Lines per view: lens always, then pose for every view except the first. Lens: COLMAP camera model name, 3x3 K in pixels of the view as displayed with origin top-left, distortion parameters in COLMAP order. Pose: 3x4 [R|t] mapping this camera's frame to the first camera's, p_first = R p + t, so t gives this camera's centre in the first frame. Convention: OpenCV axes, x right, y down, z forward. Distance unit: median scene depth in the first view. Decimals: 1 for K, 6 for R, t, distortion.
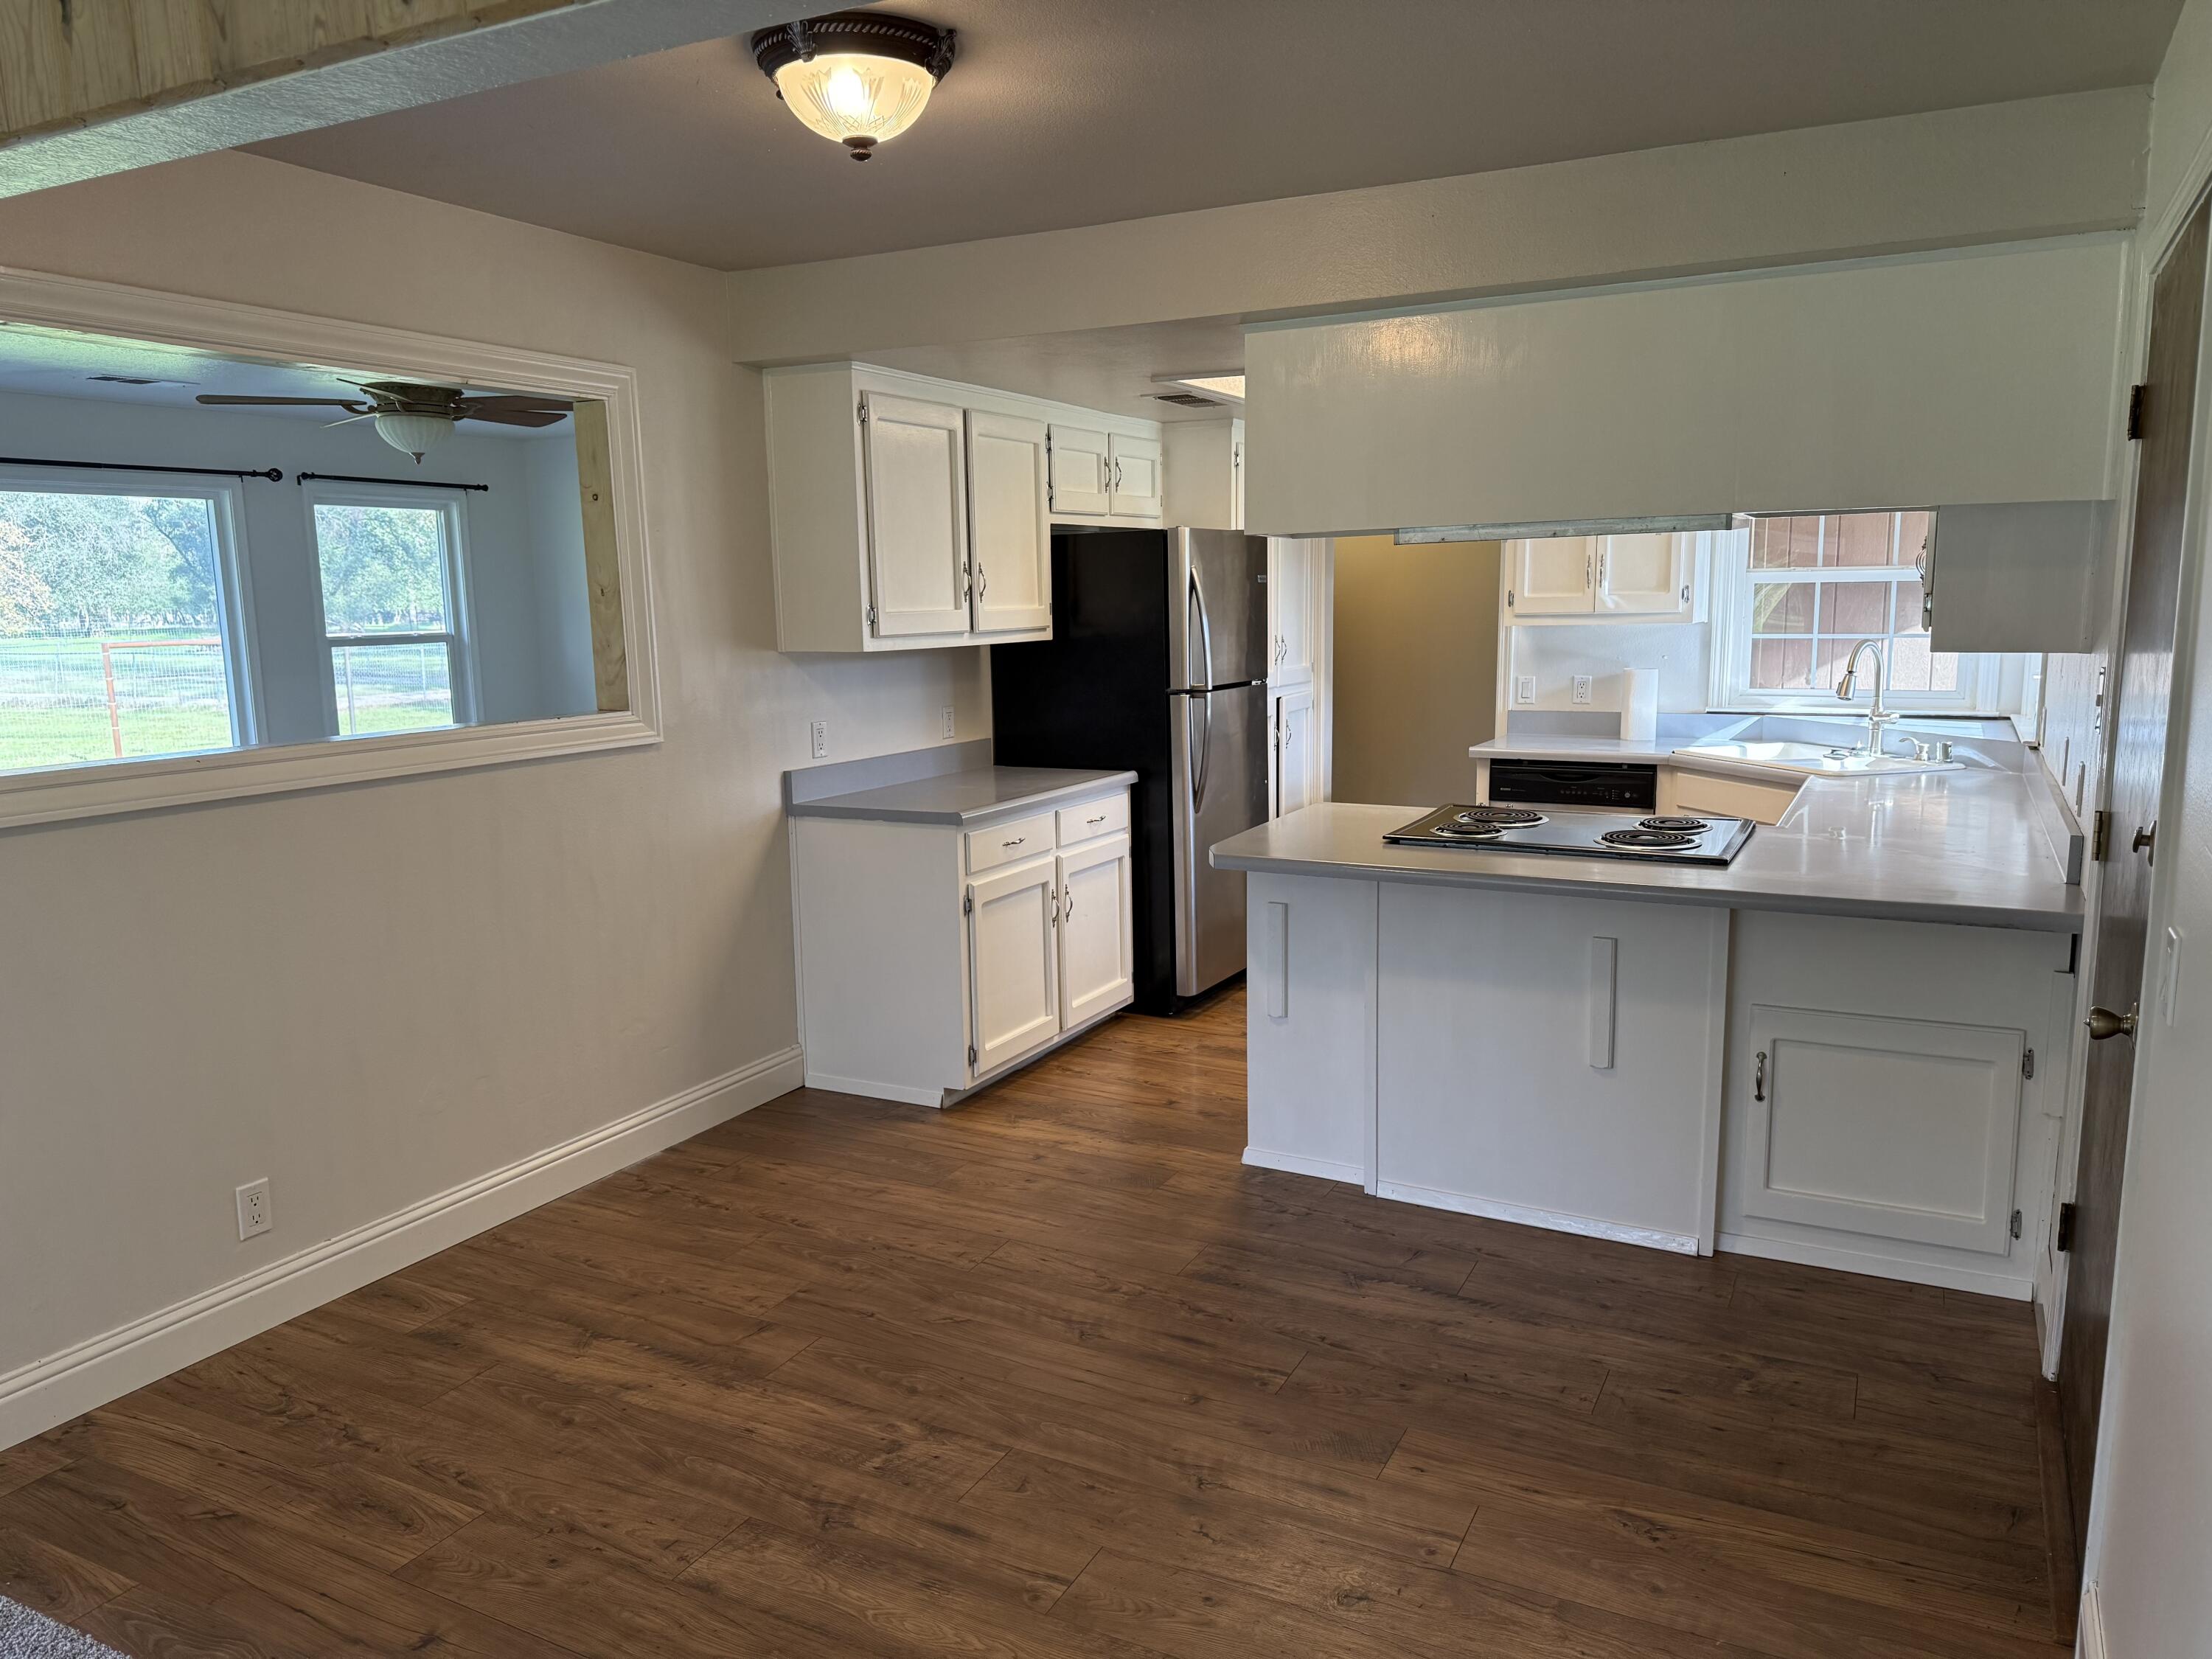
lens RADIAL K [[1543.3, 0, 1115.2], [0, 1543.3, 830.6], [0, 0, 1]] dist [0.064220, -0.075019]
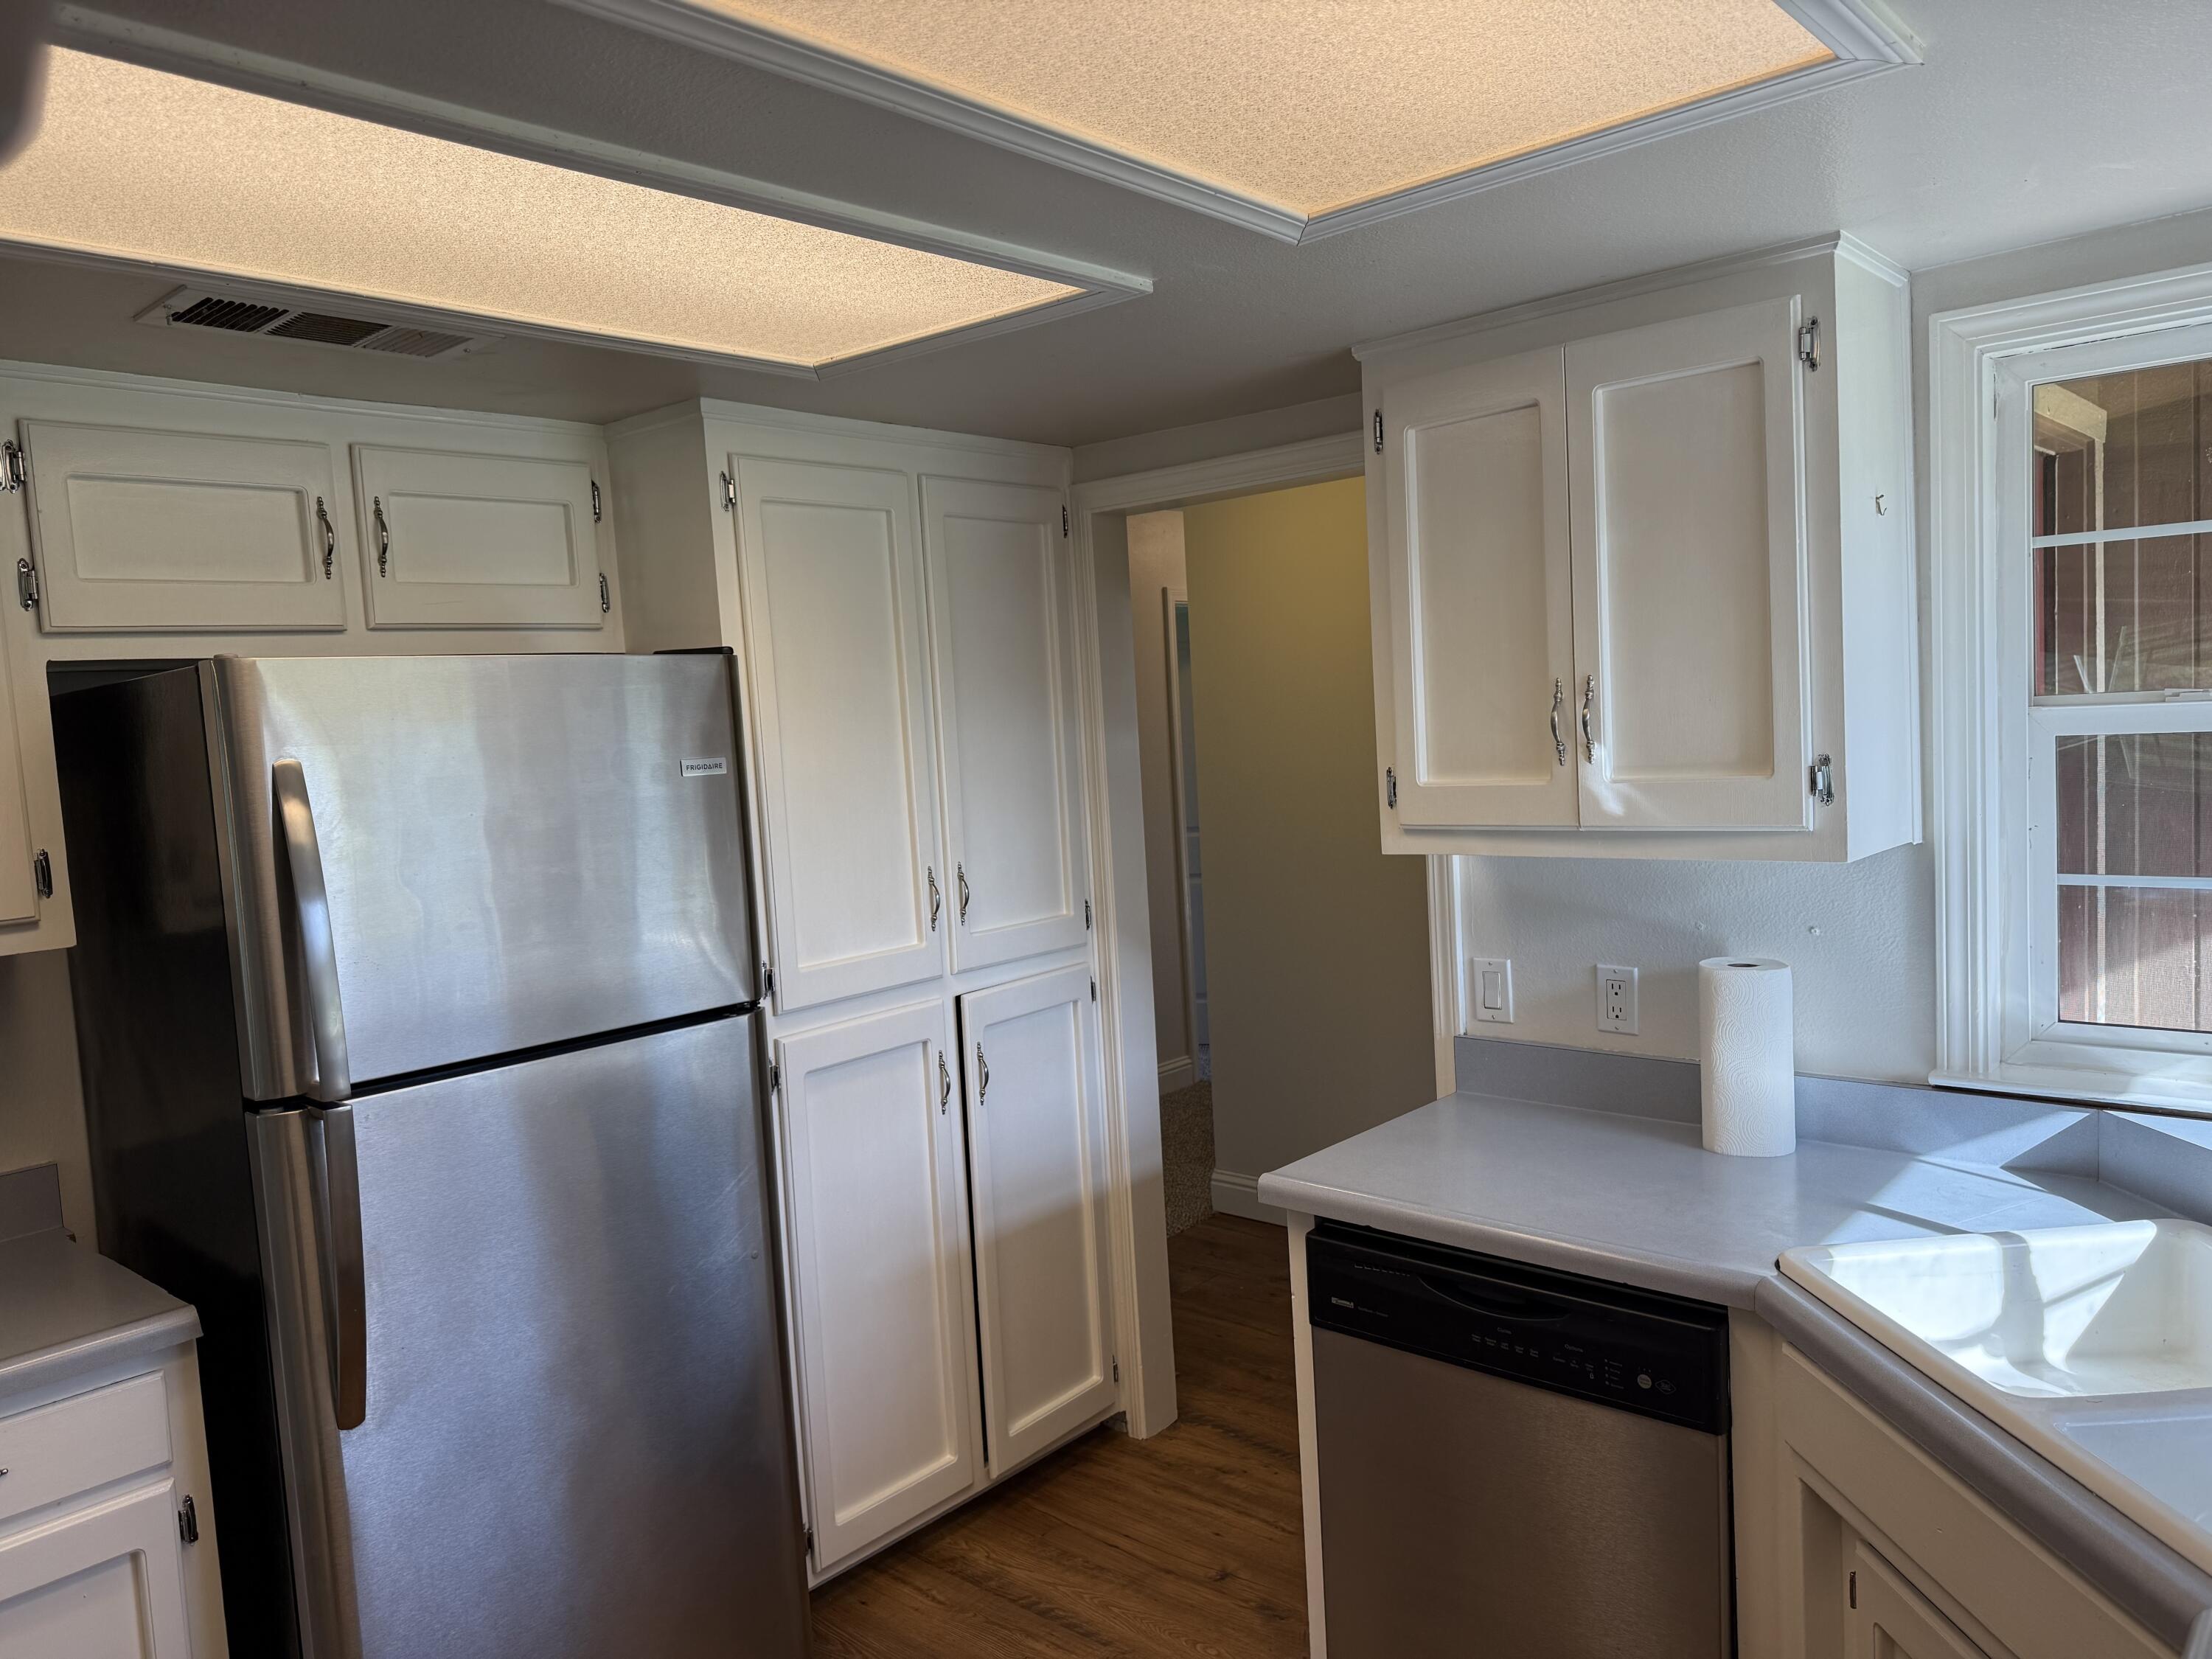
lens RADIAL K [[1543.3, 0, 1151.5], [0, 1543.3, 820.1], [0, 0, 1]] dist [0.064220, -0.075019]
pose [[0.978036, -0.018605, -0.207603, 0.287114], [0.002827, 0.997101, -0.076037, -0.114780], [0.208416, 0.073779, 0.975254, 0.616176]]
